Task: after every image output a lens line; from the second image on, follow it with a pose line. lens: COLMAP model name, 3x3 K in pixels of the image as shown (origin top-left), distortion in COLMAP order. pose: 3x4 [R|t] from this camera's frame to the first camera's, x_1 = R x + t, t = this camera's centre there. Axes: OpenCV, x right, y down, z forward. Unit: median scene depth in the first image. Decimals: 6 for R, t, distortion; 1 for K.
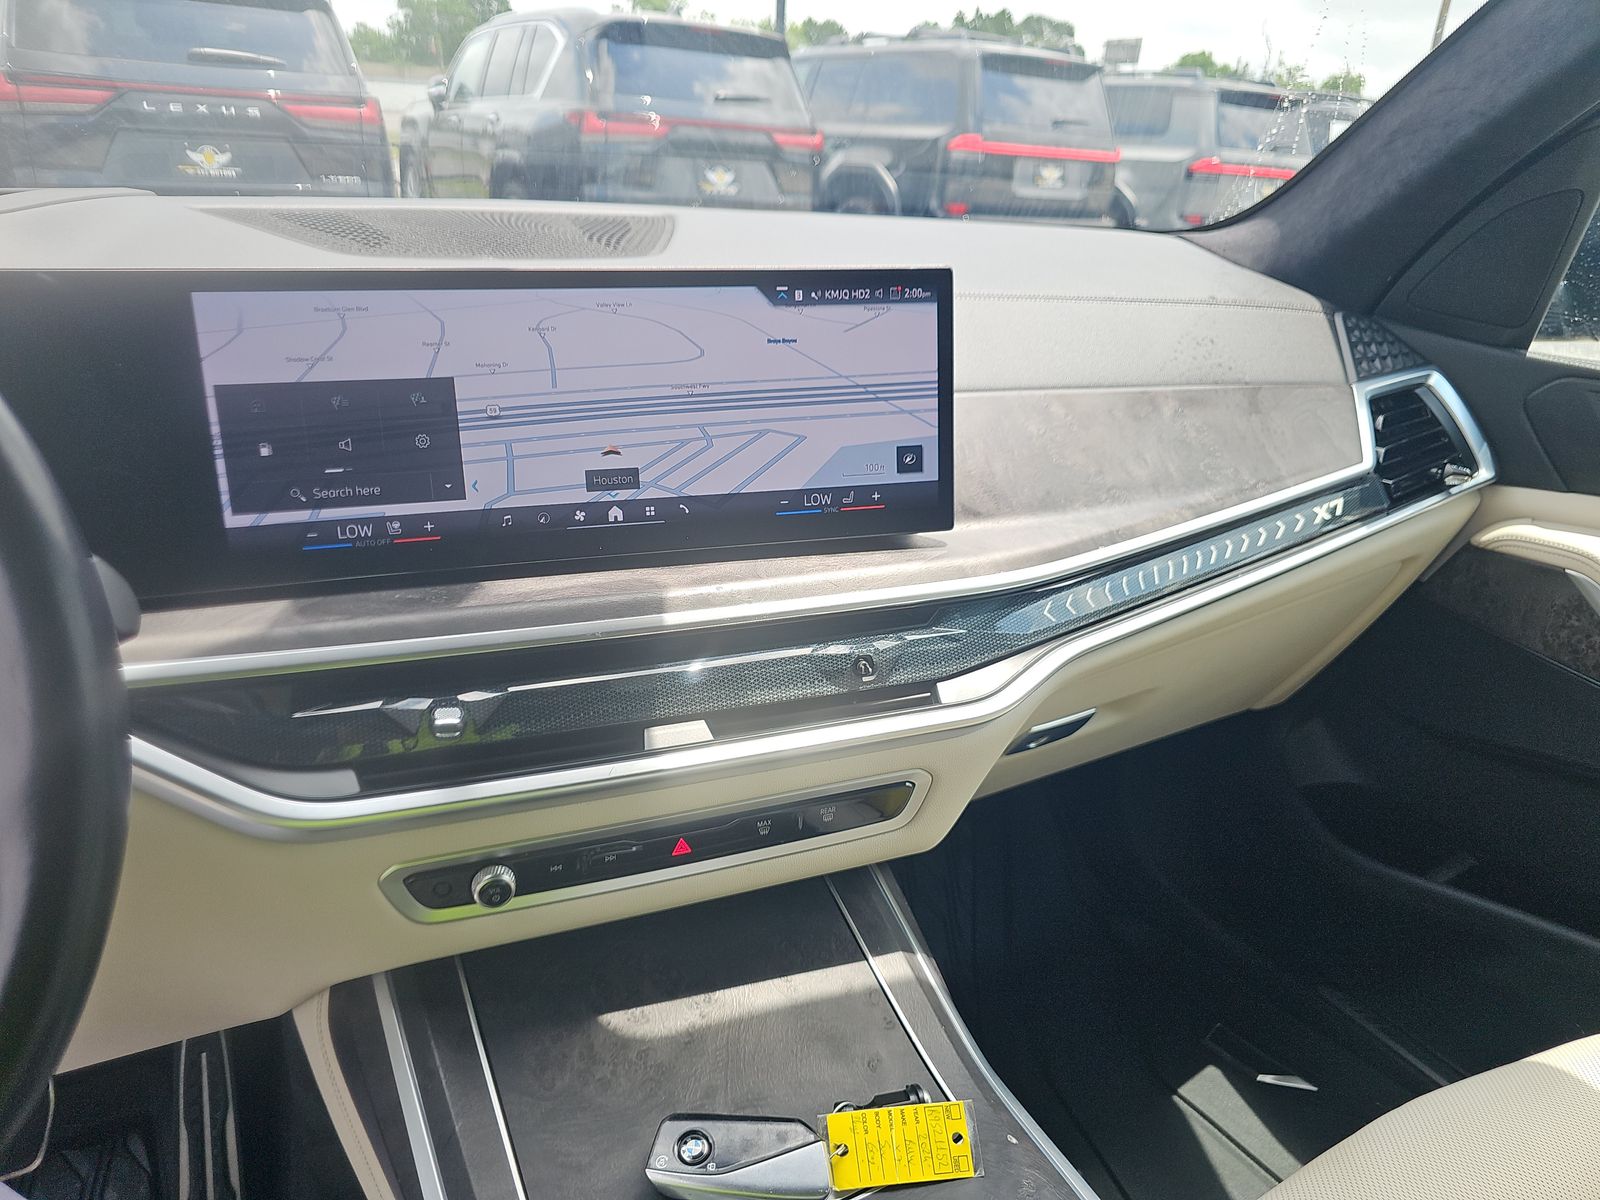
lens RADIAL K [[1053.1, 0, 746.7], [0, 1053.1, 605.3], [0, 0, 1]] dist [0.027259, -0.018482]
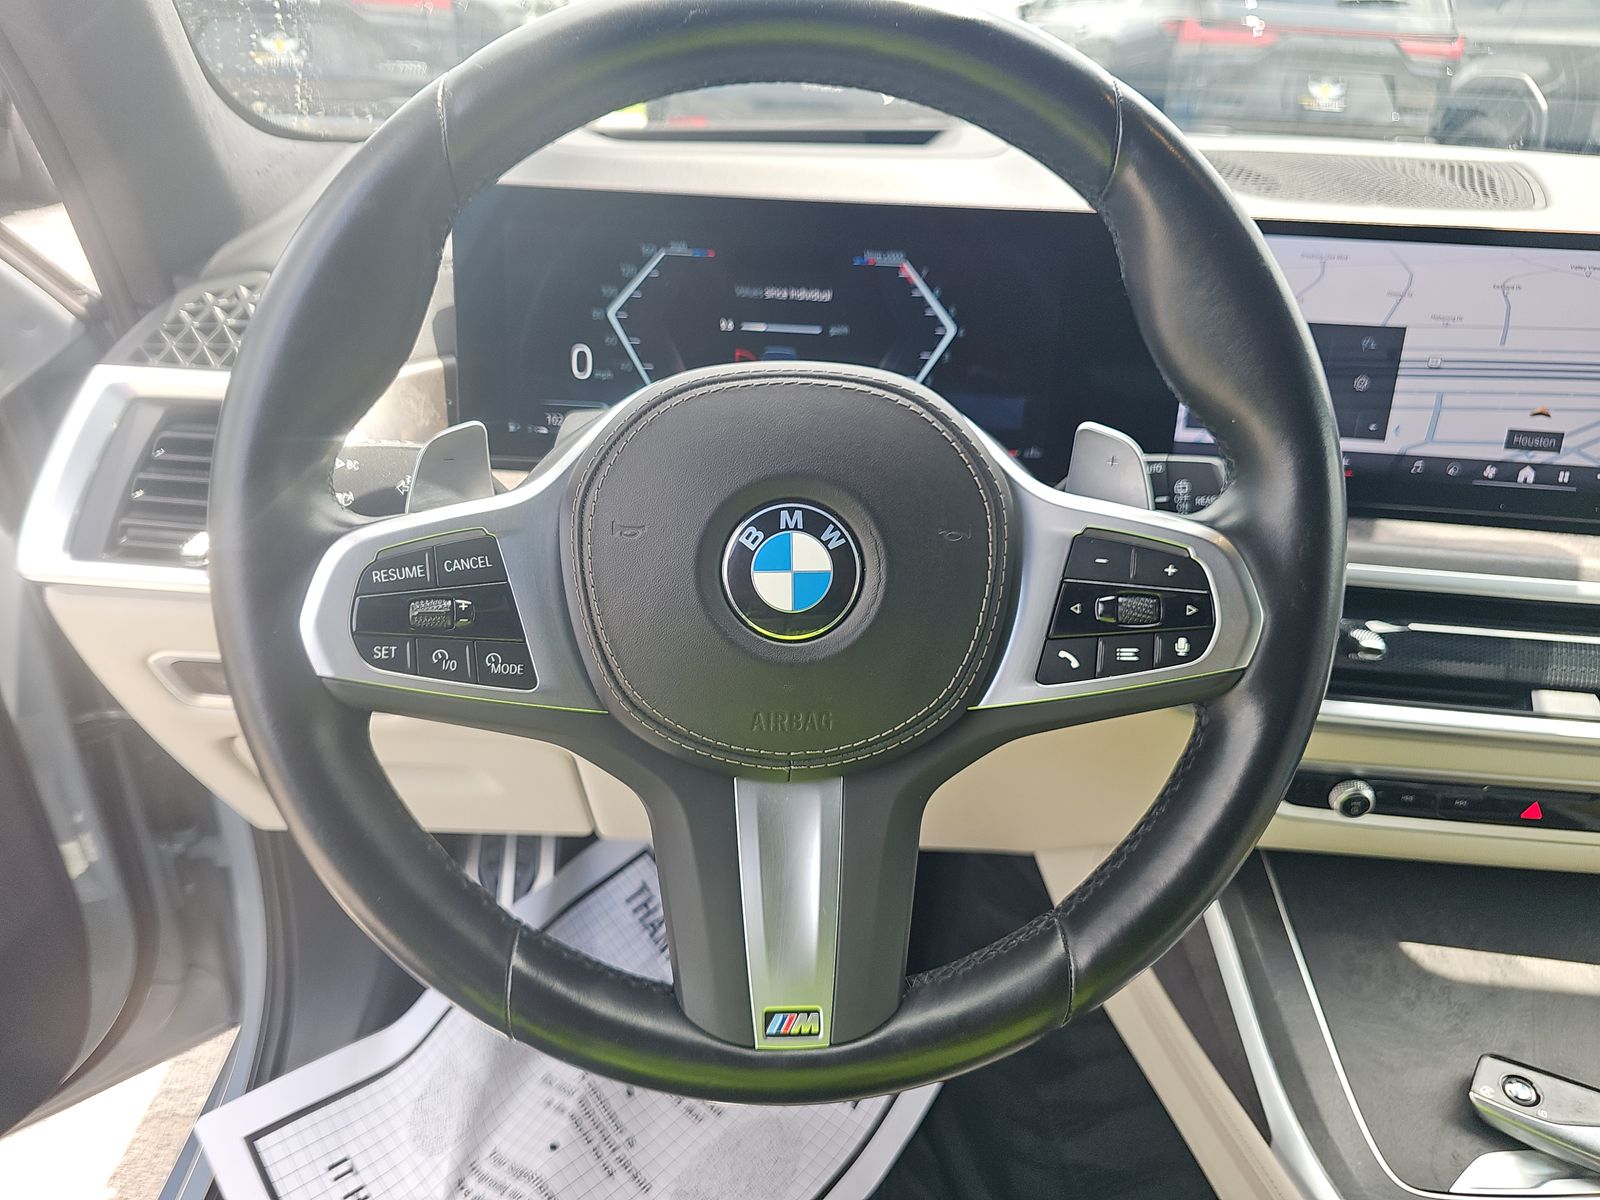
lens RADIAL K [[1053.1, 0, 791.6], [0, 1053.1, 588.6], [0, 0, 1]] dist [0.027259, -0.018482]
pose [[0.910411, 0.189127, -0.367944, -0.370150], [-0.167164, 0.981721, 0.090998, 0.045139], [0.378429, -0.021338, 0.925384, -0.209700]]
